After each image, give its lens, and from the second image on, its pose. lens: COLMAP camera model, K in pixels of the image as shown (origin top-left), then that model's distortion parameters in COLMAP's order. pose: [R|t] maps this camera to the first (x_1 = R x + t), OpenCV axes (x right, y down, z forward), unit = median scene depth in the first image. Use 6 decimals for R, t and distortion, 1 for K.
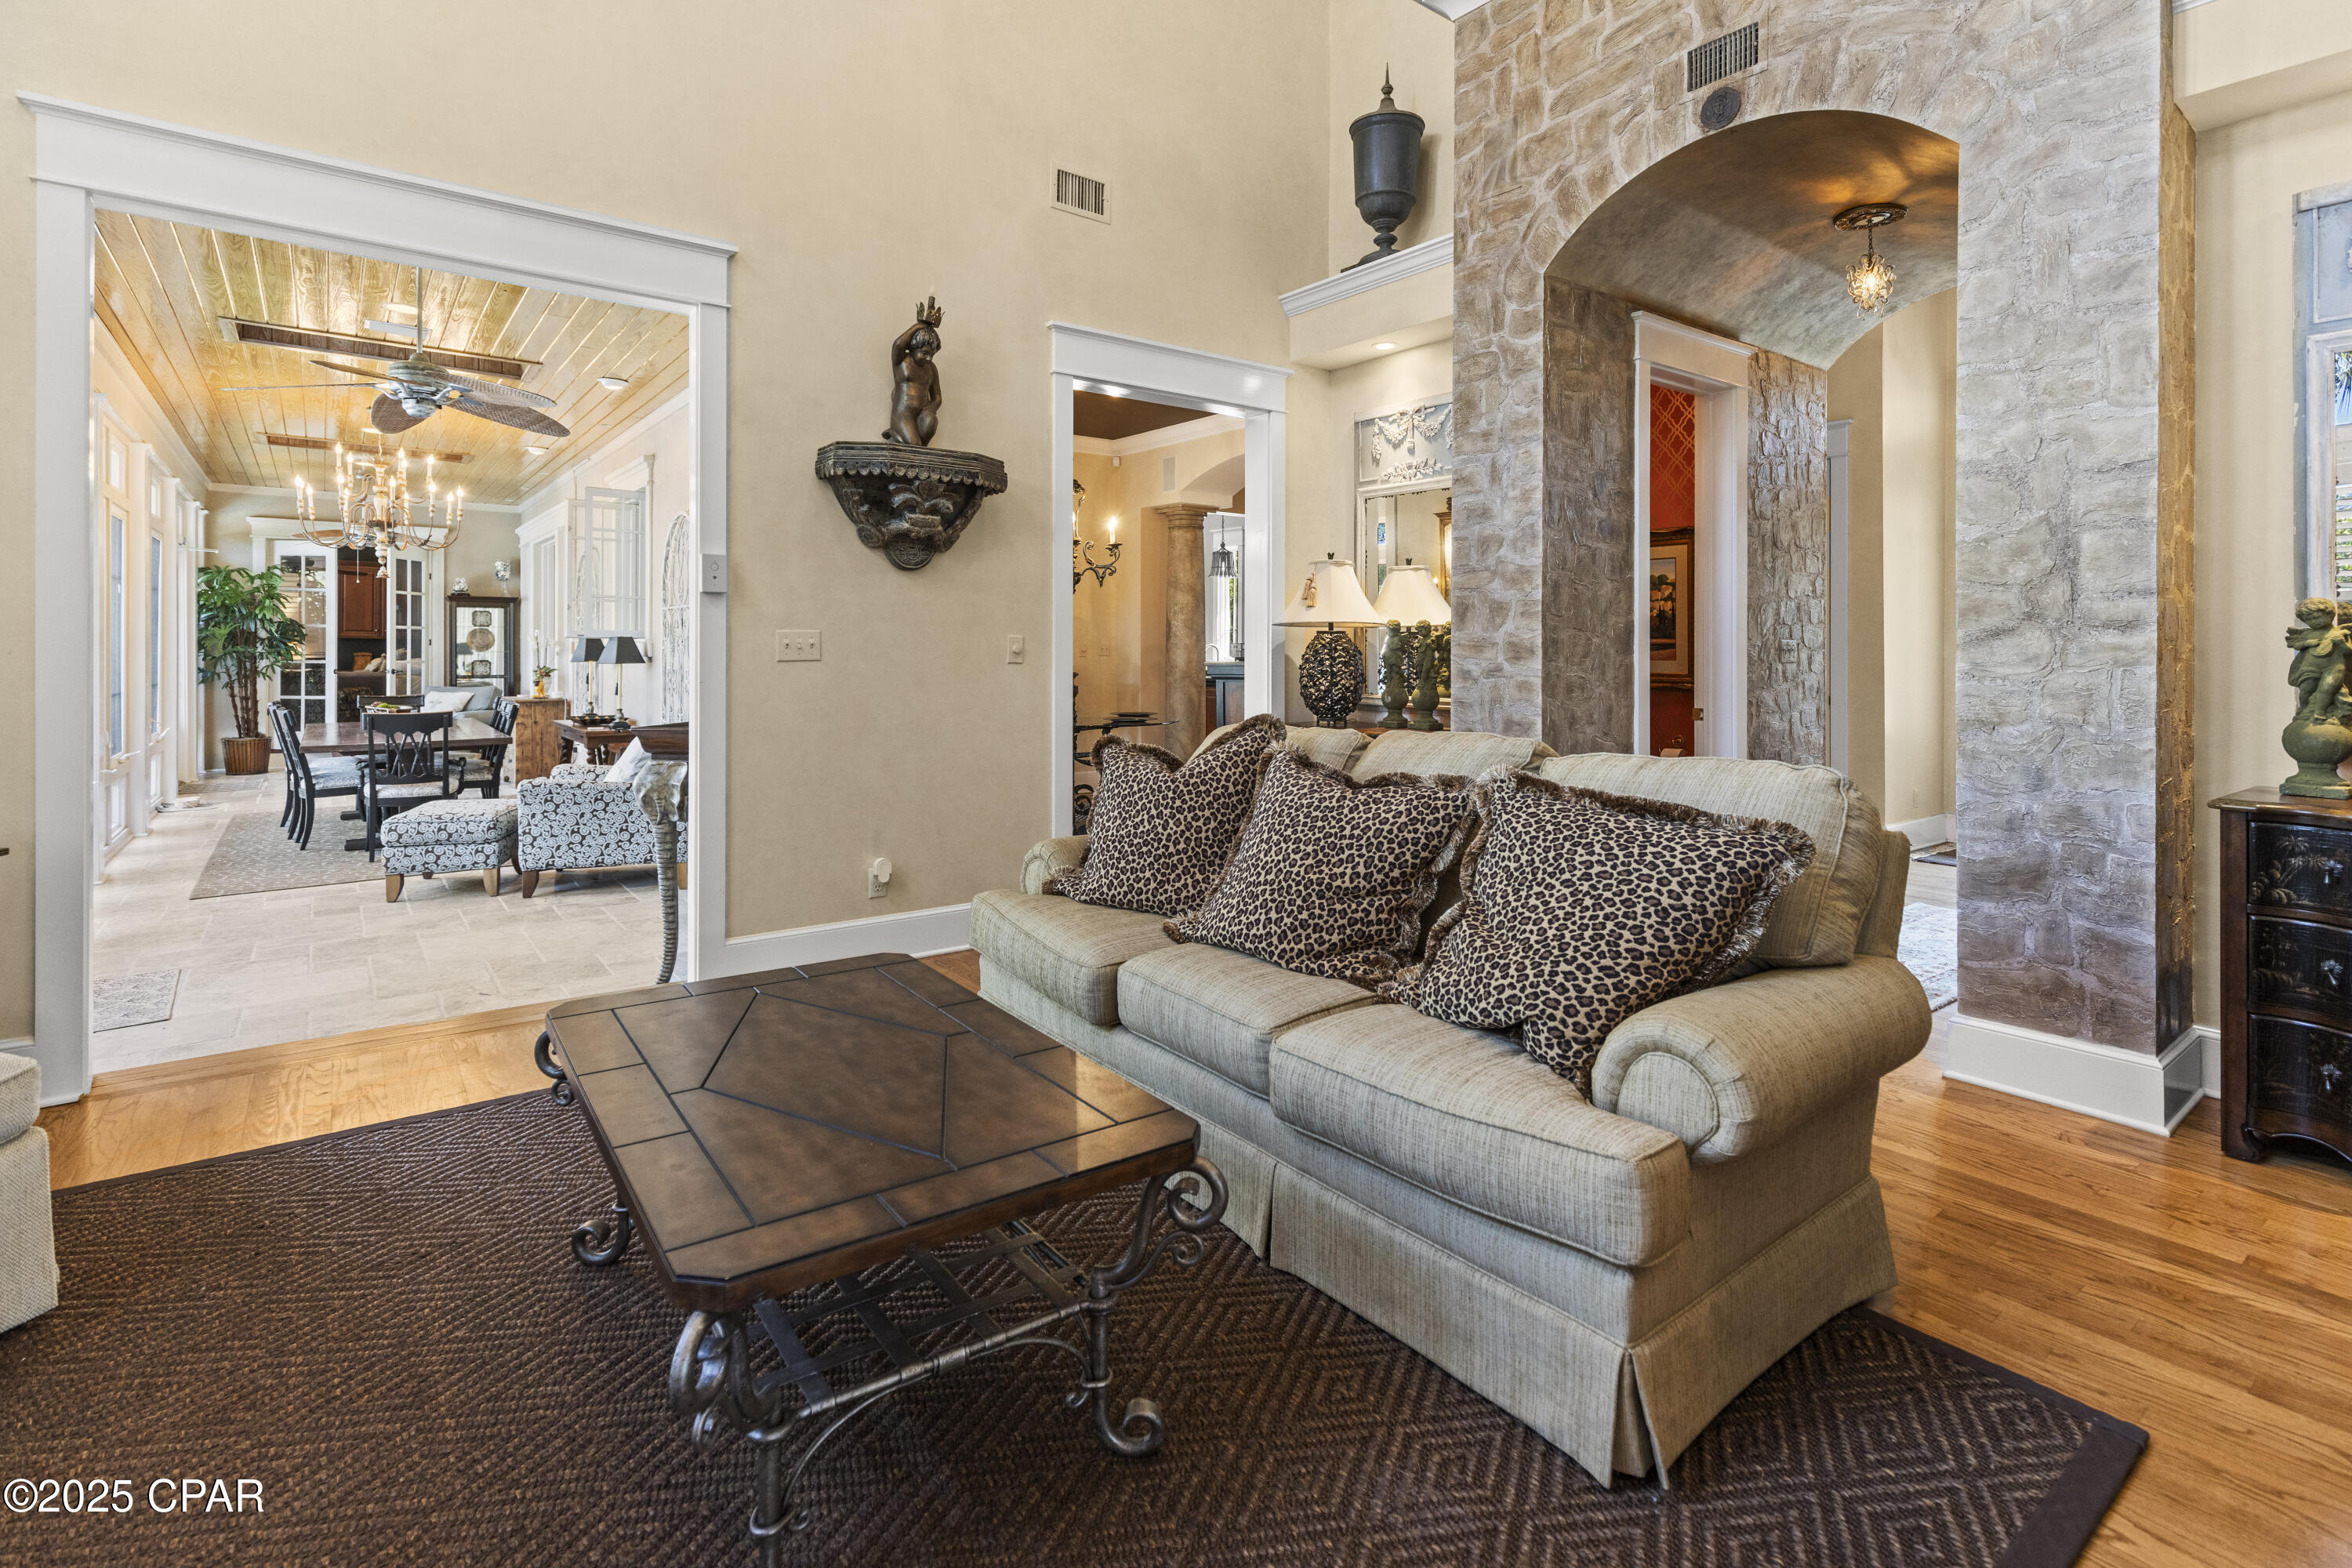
lens RADIAL K [[1103.7, 0, 1187.1], [0, 1103.7, 649.3], [0, 0, 1]] dist [0.009513, -0.002804]
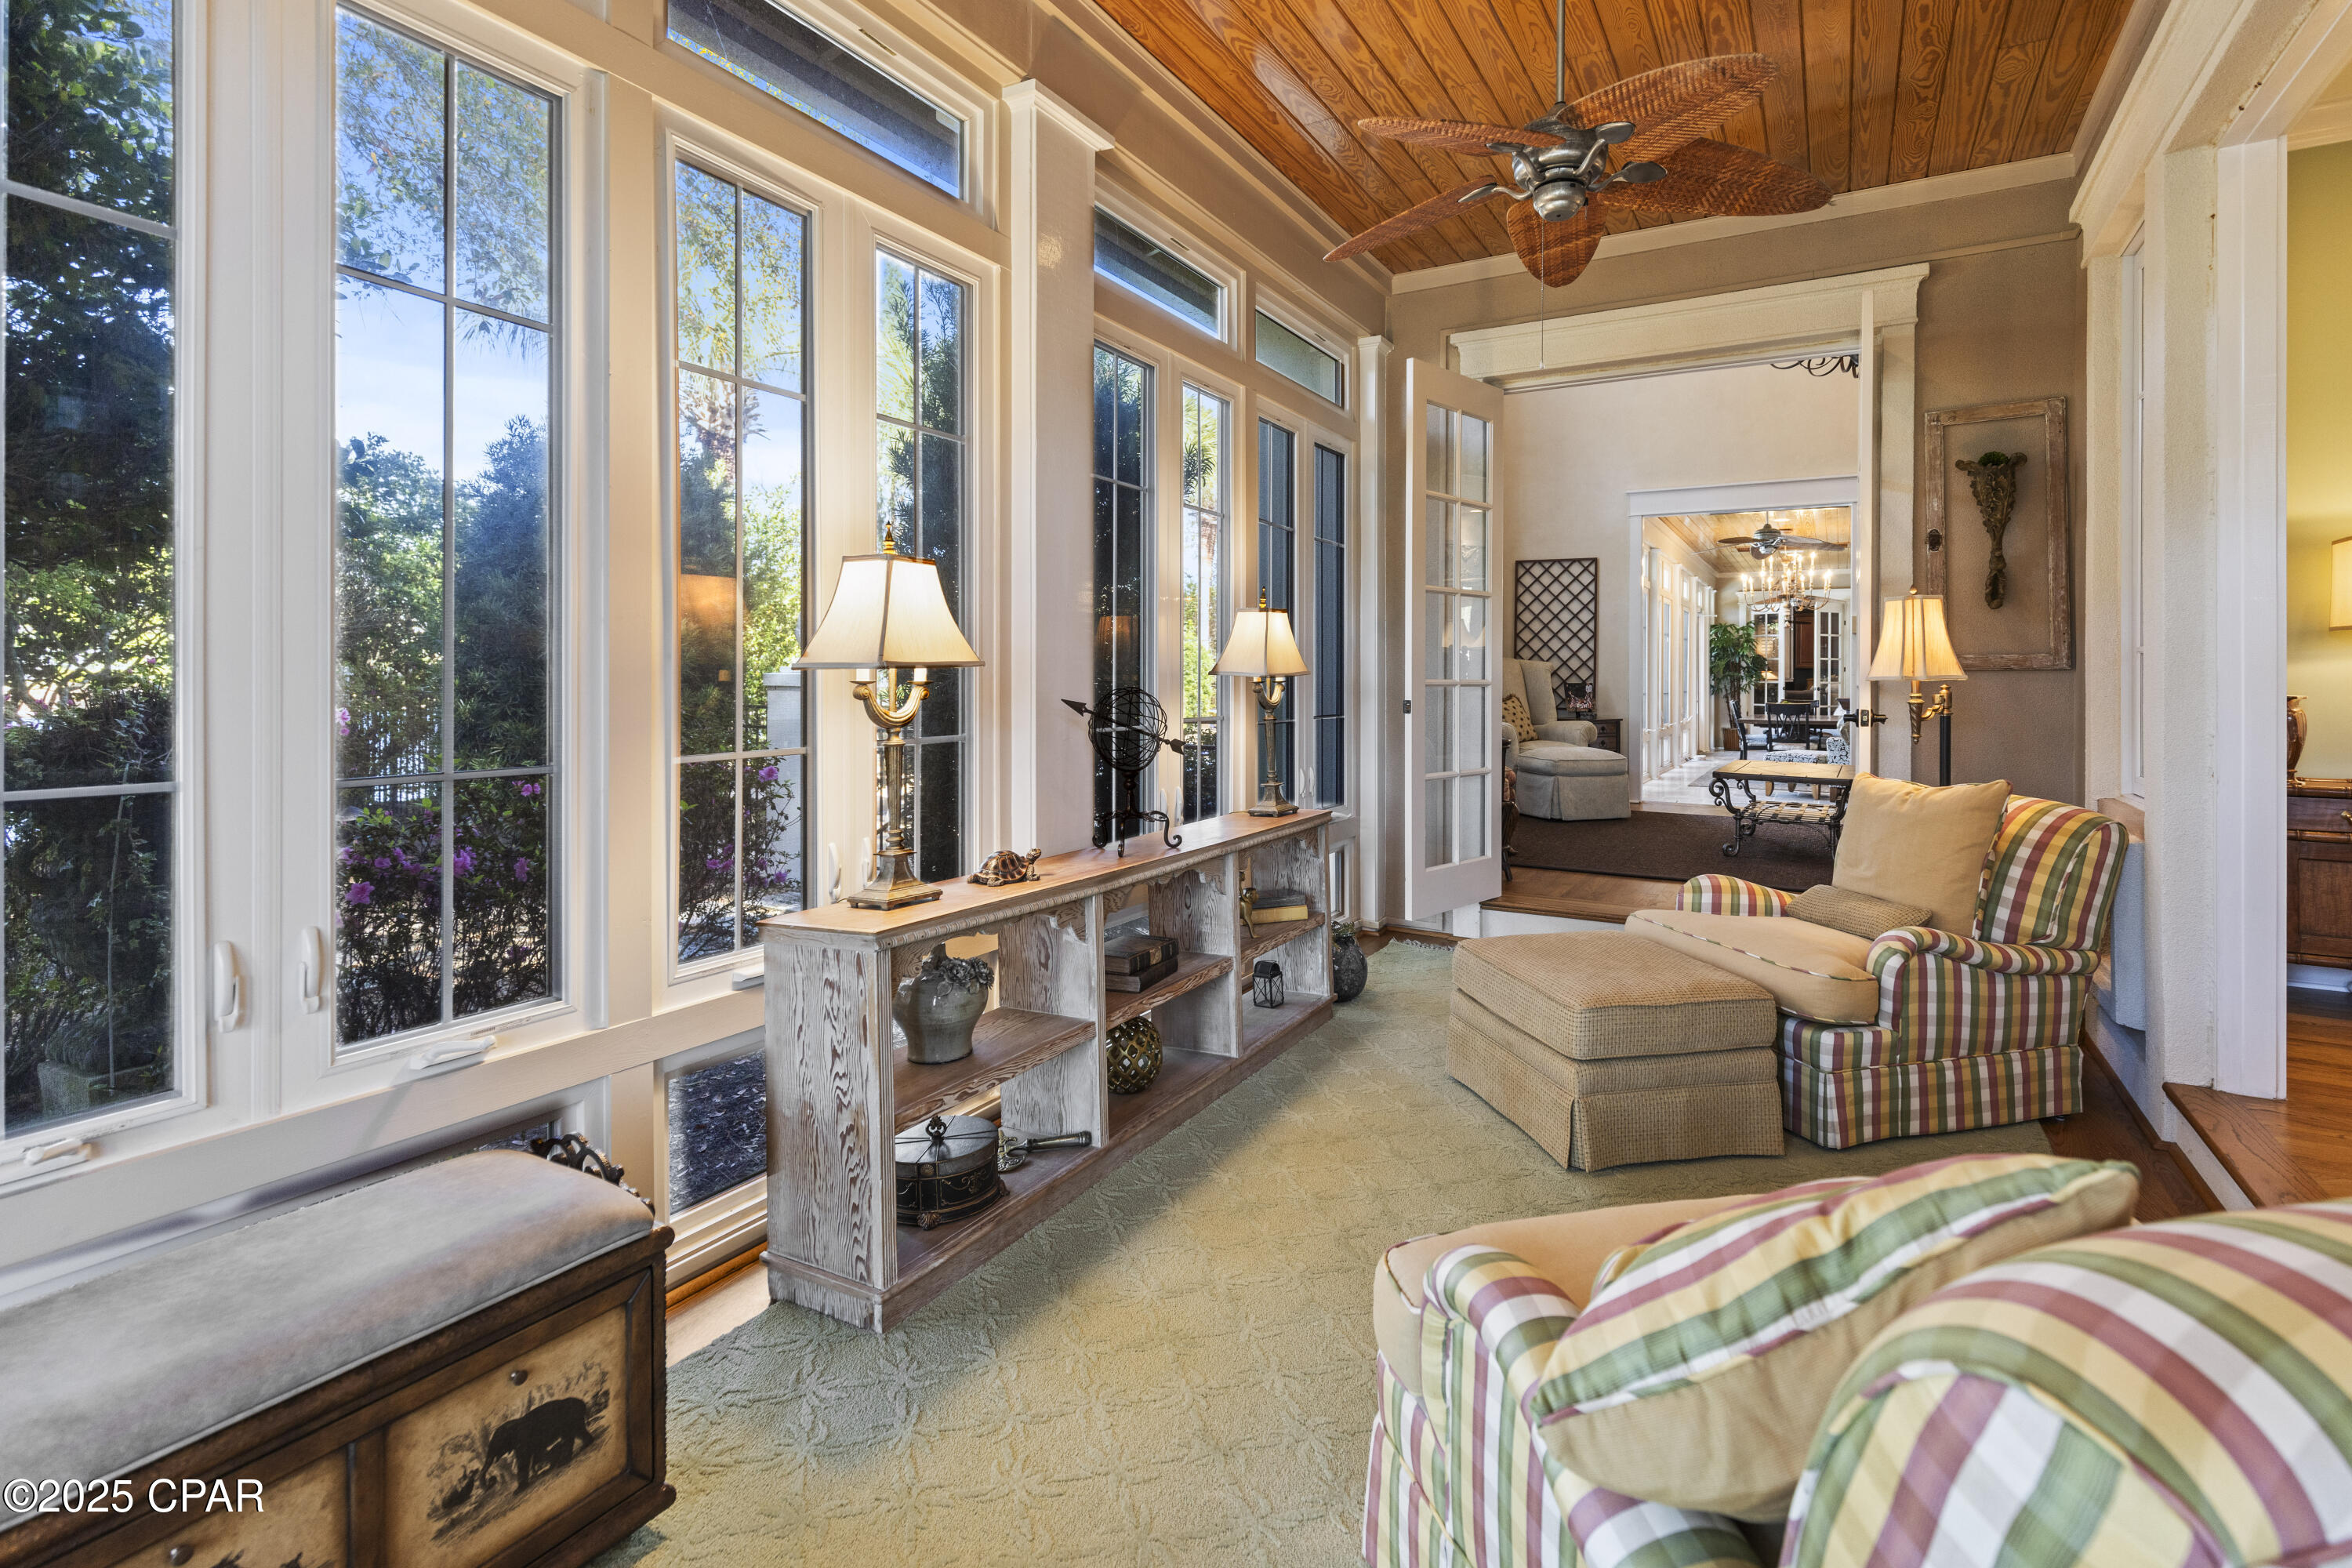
lens RADIAL K [[1103.7, 0, 1196.4], [0, 1103.7, 681.4], [0, 0, 1]] dist [0.009513, -0.002804]
pose [[0.371799, 0.001768, -0.928311, 0.352529], [-0.007534, 0.999971, -0.001112, 0.018217], [0.928283, 0.007407, 0.371802, -0.324147]]
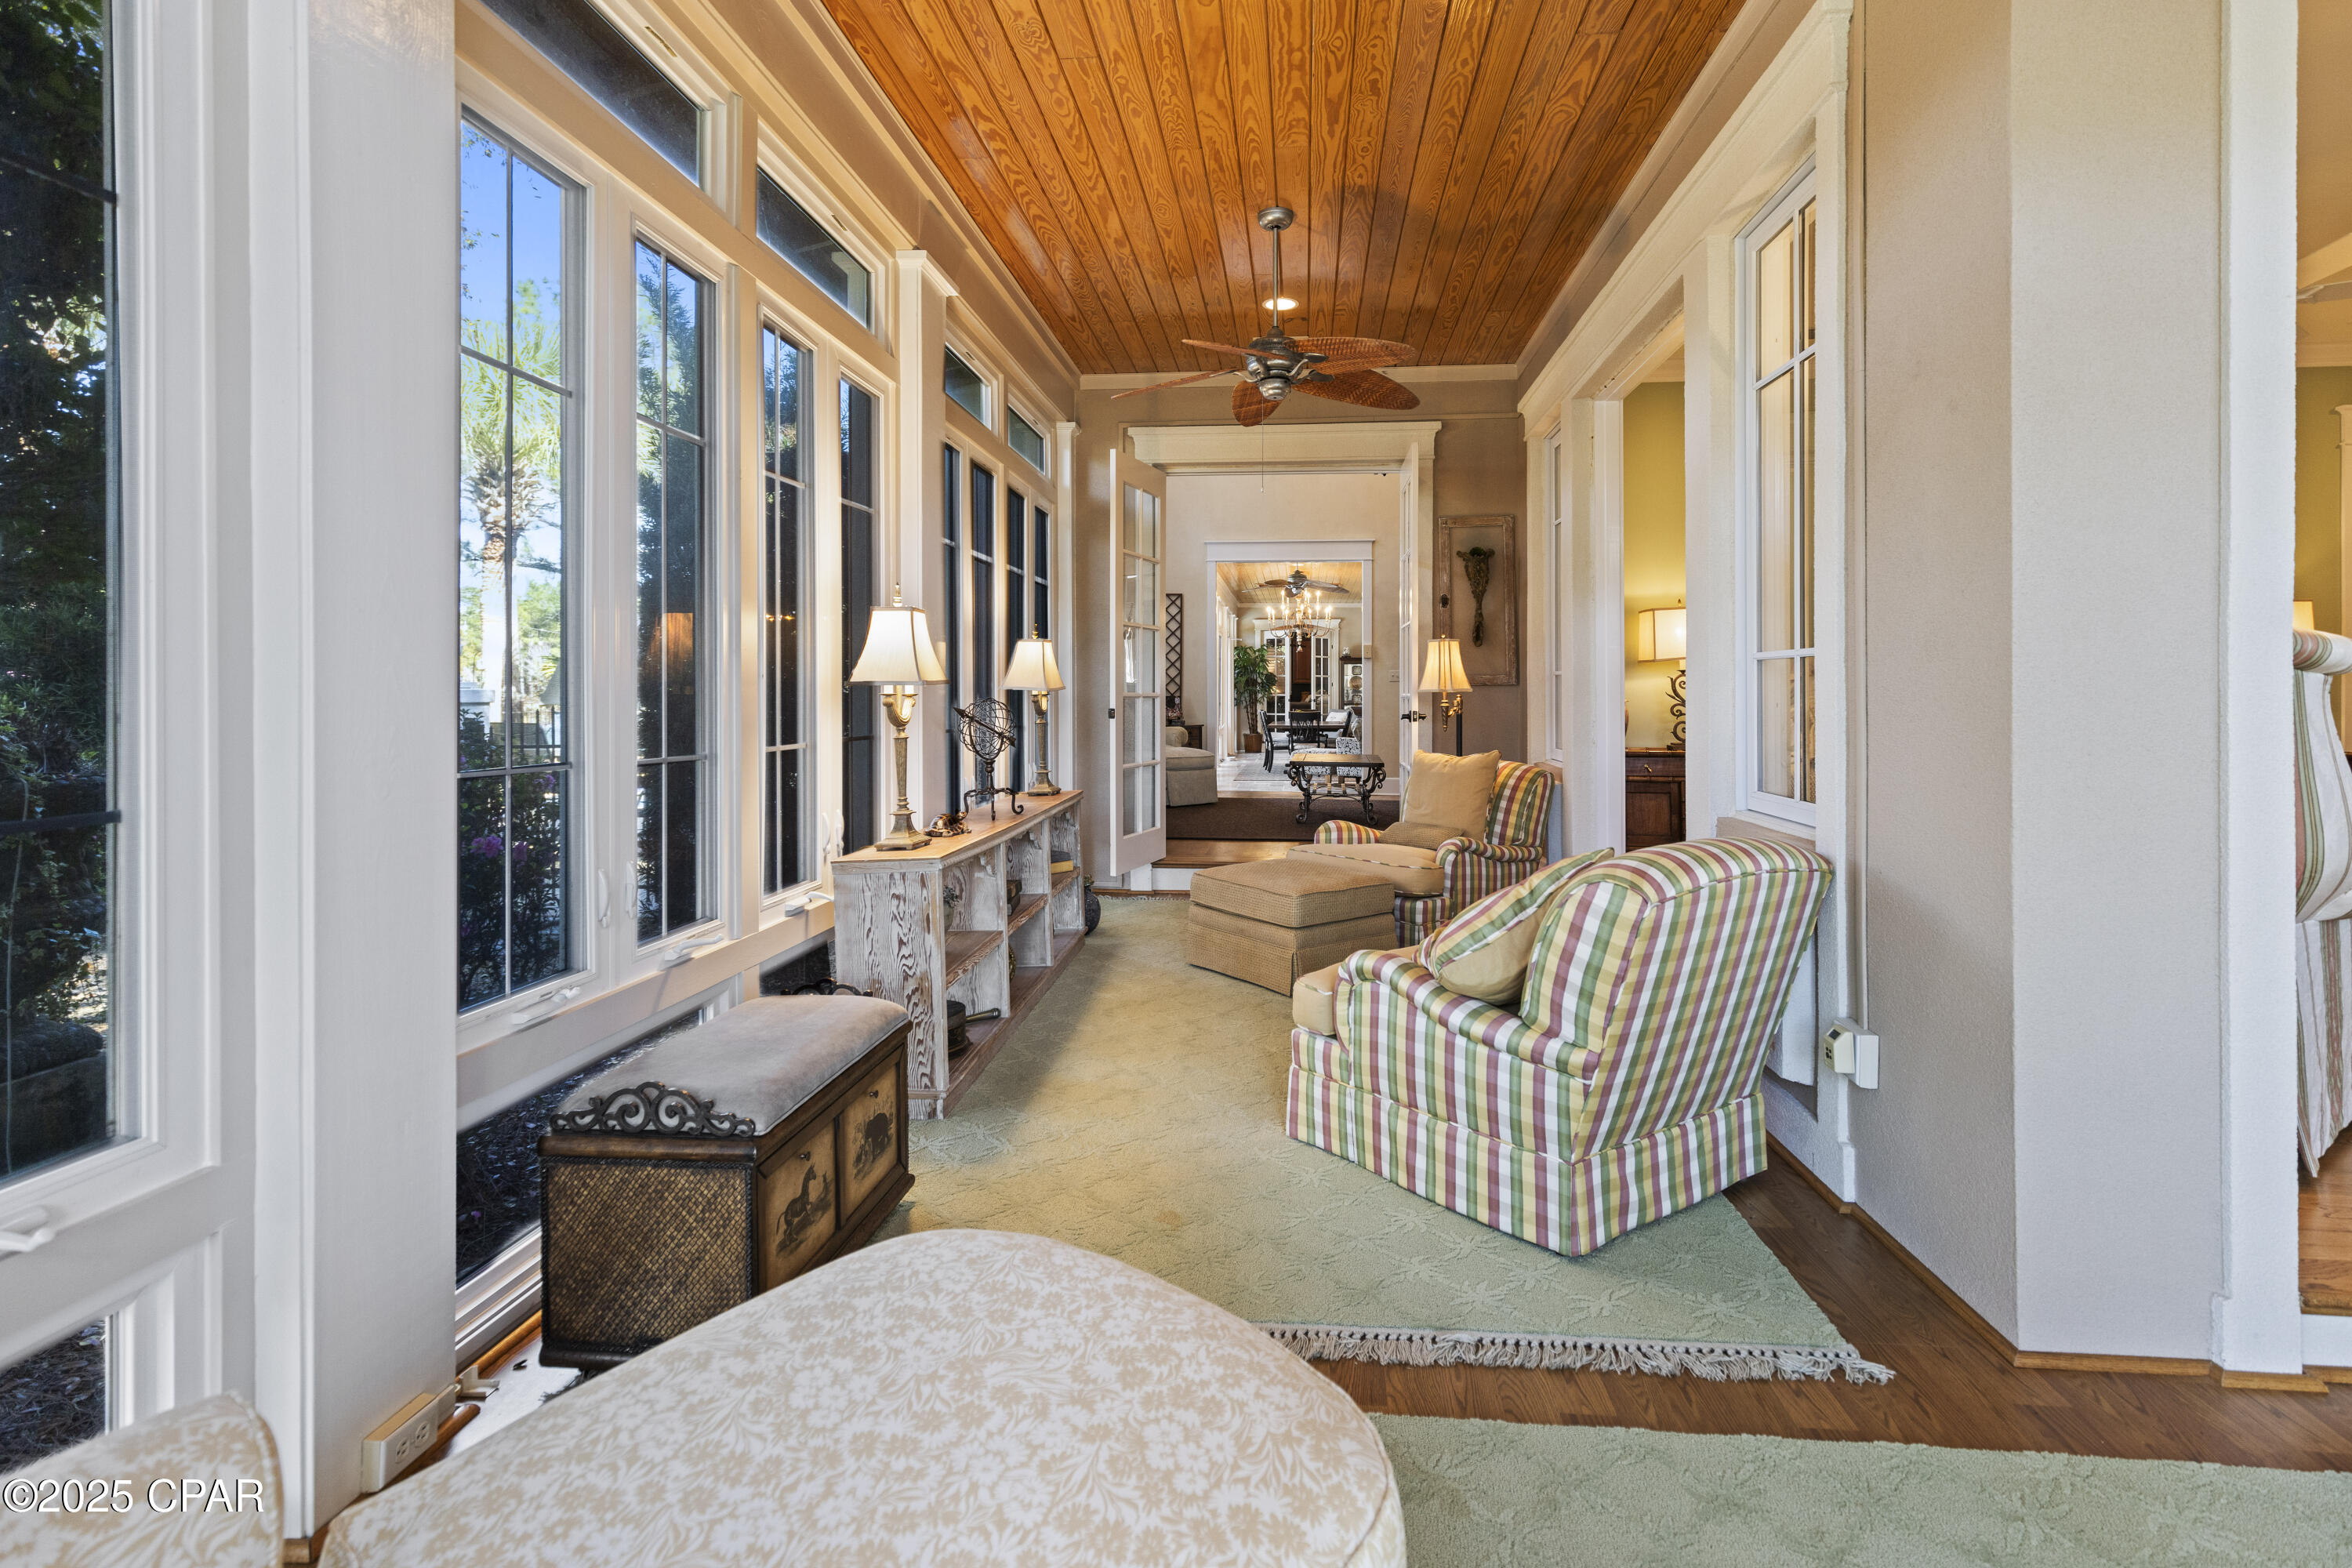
lens RADIAL K [[1103.7, 0, 1172.4], [0, 1103.7, 695.7], [0, 0, 1]] dist [0.009513, -0.002804]
pose [[0.709654, -0.001401, -0.704549, 0.399143], [-0.001780, 0.999991, -0.003781, 0.019781], [0.704548, 0.003937, 0.709646, -0.453439]]
